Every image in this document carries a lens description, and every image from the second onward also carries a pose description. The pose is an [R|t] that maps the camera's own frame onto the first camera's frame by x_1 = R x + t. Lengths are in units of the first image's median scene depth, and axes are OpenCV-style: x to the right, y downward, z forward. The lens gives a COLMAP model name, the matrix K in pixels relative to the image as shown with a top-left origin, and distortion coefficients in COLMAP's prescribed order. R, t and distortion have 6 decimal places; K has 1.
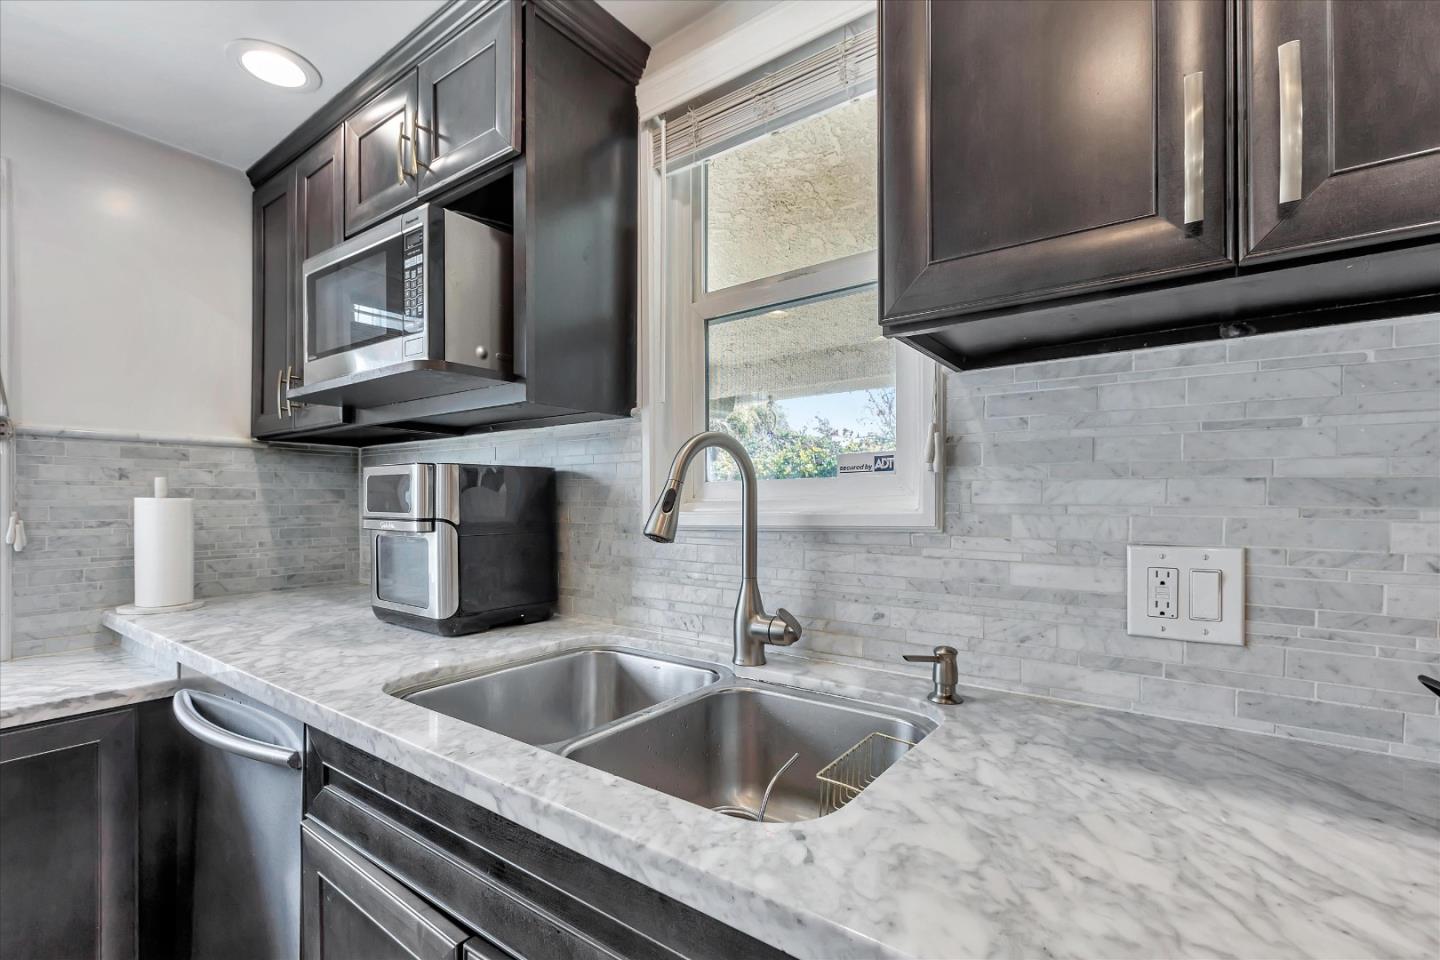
lens RADIAL K [[651.6, 0, 724.9], [0, 651.6, 511.7], [0, 0, 1]] dist [0.001424, 0.000206]
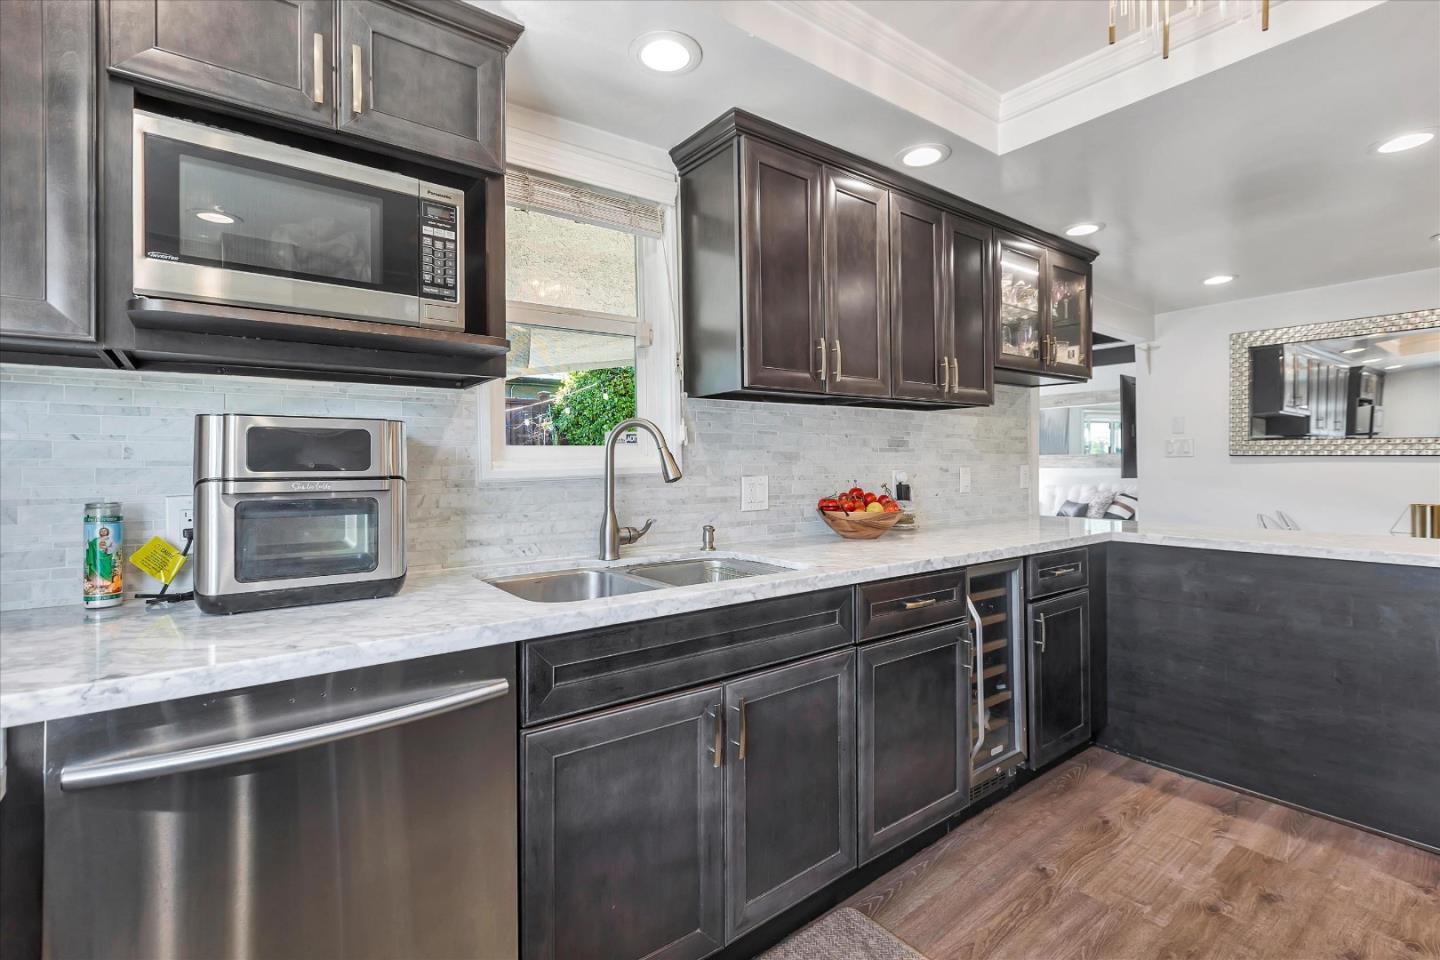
lens RADIAL K [[651.6, 0, 716.2], [0, 651.6, 456.2], [0, 0, 1]] dist [0.001424, 0.000206]
pose [[0.278371, 0.007264, 0.960446, -1.159911], [0.021163, 0.999682, -0.013694, 0.002827], [-0.960240, 0.024138, 0.278129, 0.234882]]
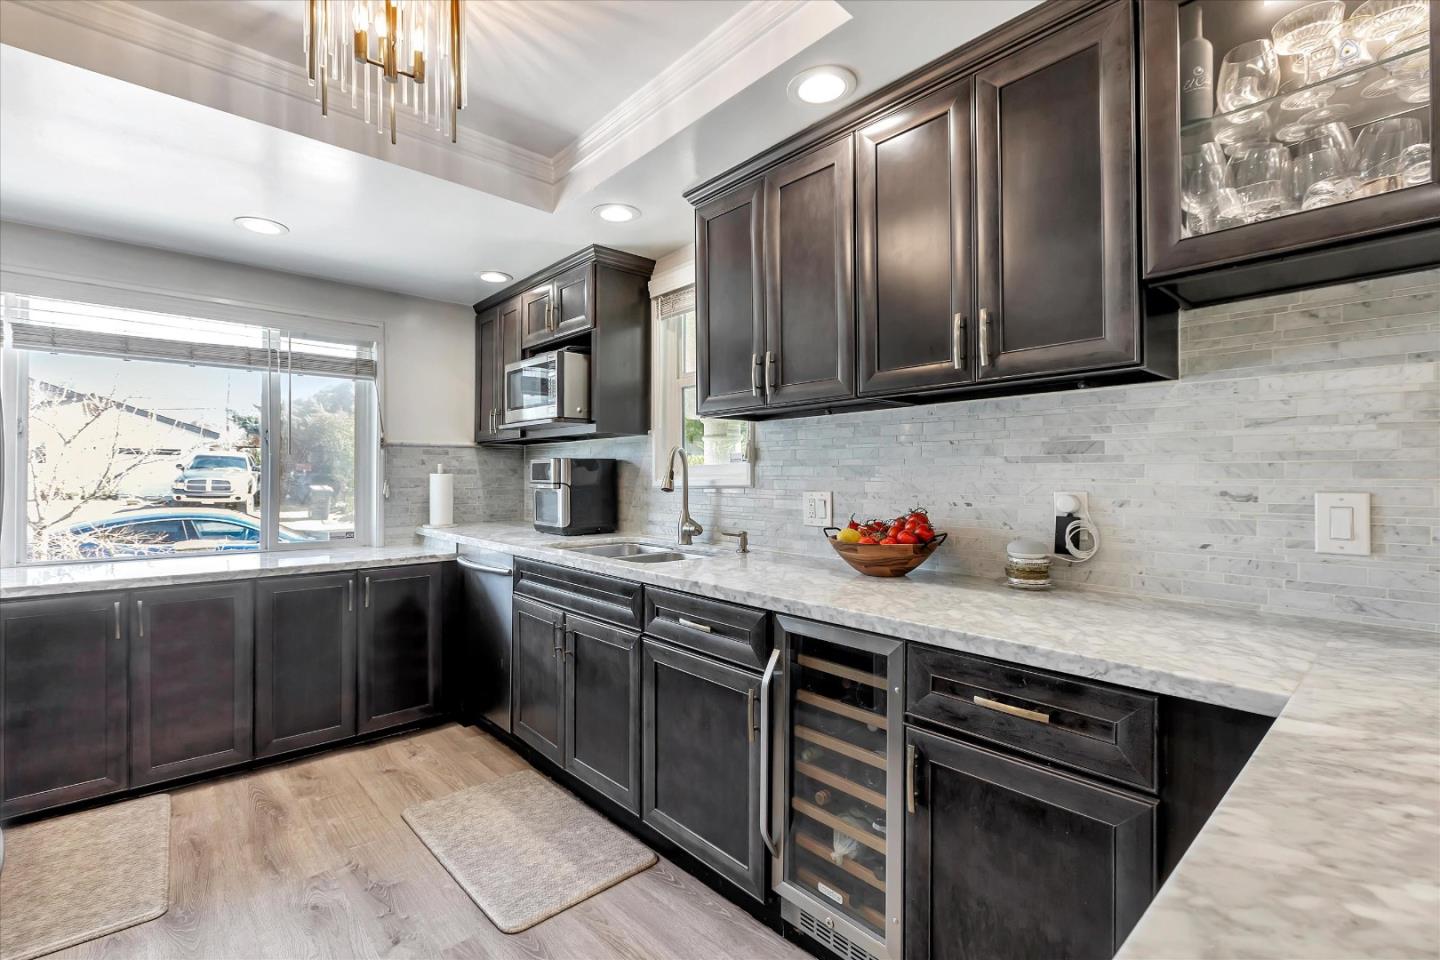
lens RADIAL K [[651.6, 0, 715.2], [0, 651.6, 480.3], [0, 0, 1]] dist [0.001424, 0.000206]
pose [[0.979336, -0.000737, -0.202238, 0.494132], [-0.000695, 0.999975, -0.007012, 0.015968], [0.202238, 0.007008, 0.979311, -1.014822]]
